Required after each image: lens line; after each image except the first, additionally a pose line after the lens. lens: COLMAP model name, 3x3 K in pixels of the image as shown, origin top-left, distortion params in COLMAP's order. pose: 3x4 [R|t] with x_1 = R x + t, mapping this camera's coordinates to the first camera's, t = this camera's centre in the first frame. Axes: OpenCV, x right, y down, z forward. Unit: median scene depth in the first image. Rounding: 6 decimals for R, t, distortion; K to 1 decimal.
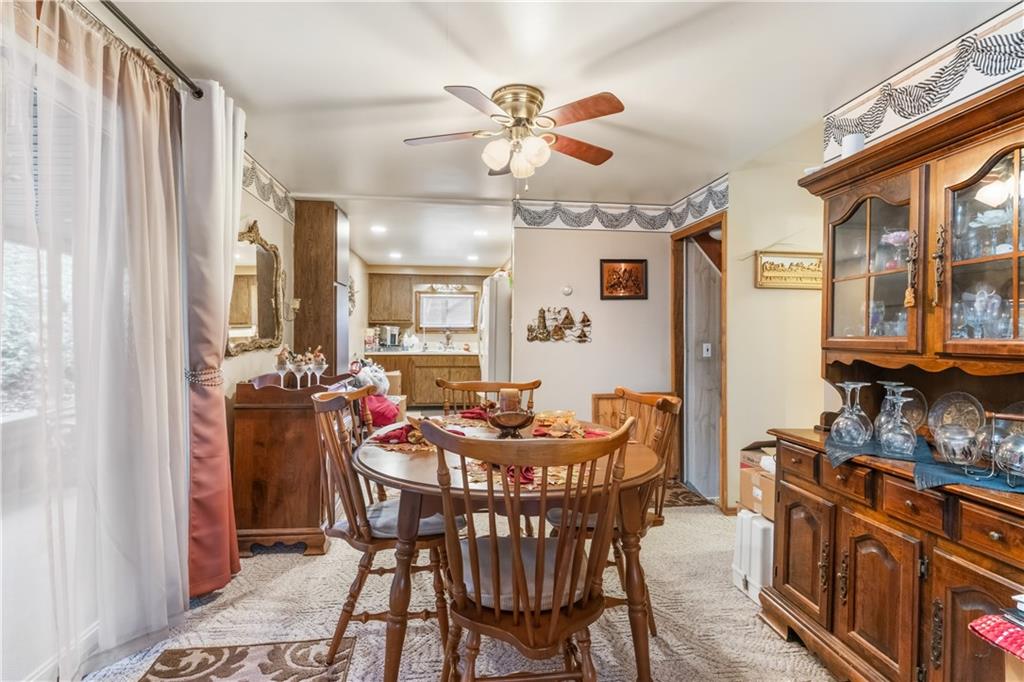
lens RADIAL K [[465.9, 0, 510.1], [0, 465.9, 340.8], [0, 0, 1]] dist [-0.000554, 0.000006]
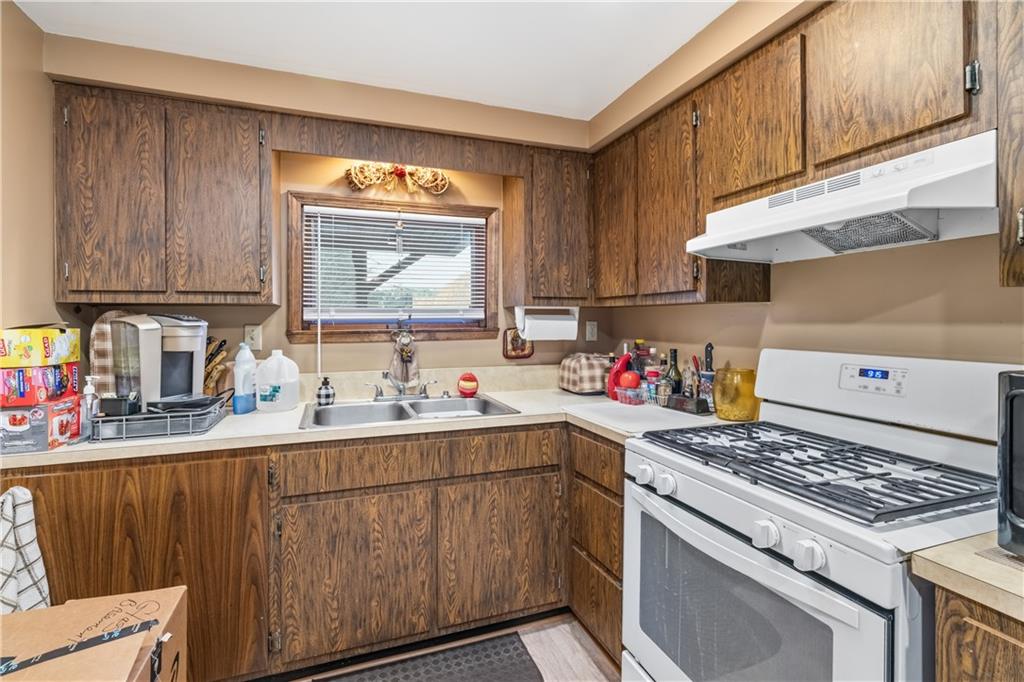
lens RADIAL K [[465.9, 0, 502.4], [0, 465.9, 321.5], [0, 0, 1]] dist [-0.000554, 0.000006]
pose [[0.978187, -0.015609, 0.207139, -0.136948], [0.021782, 0.999383, -0.027556, -0.018804], [-0.206581, 0.031466, 0.977923, 0.712937]]
